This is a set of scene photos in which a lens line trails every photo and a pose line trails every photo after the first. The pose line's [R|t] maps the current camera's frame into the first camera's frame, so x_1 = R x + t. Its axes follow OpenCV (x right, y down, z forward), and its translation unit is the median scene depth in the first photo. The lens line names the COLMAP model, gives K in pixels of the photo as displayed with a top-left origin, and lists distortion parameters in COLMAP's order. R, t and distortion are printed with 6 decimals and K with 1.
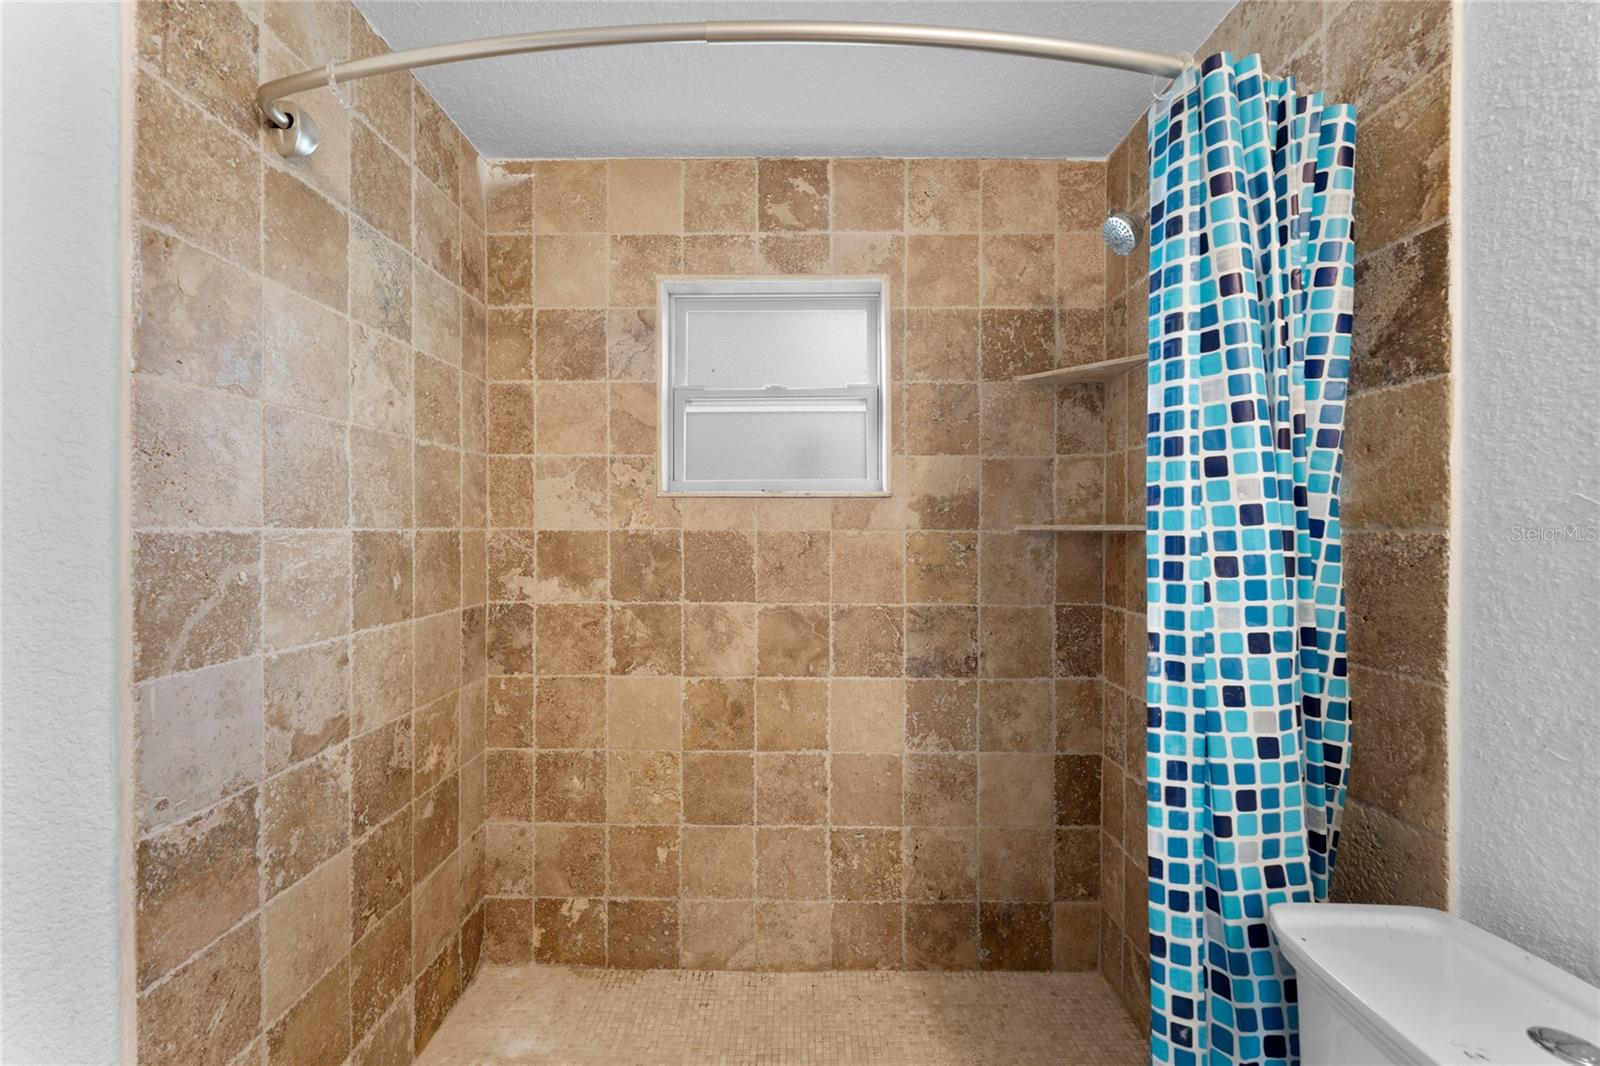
lens RADIAL K [[647.4, 0, 805.2], [0, 647.4, 534.0], [0, 0, 1]] dist [0.000986, -0.000150]
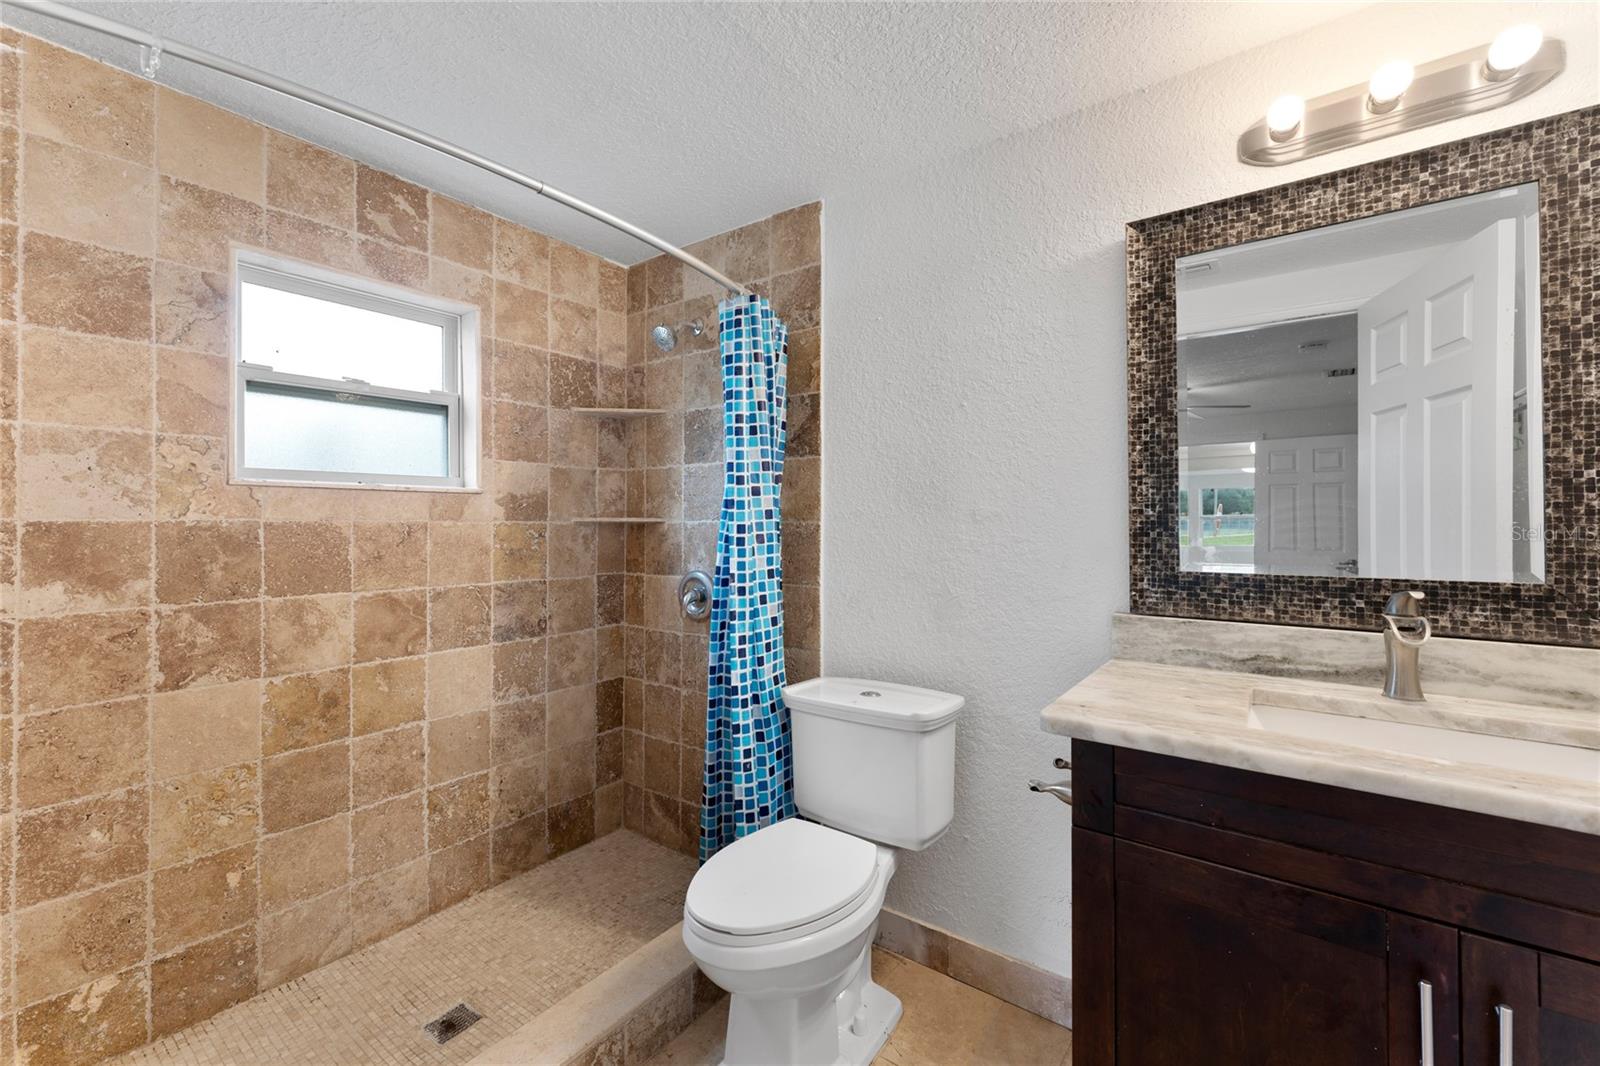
lens RADIAL K [[647.4, 0, 791.8], [0, 647.4, 525.1], [0, 0, 1]] dist [0.000986, -0.000150]
pose [[0.598158, -0.004350, 0.801367, -0.483789], [0.004185, 0.999989, 0.002305, 0.000618], [-0.801367, 0.001975, 0.598169, -0.170365]]
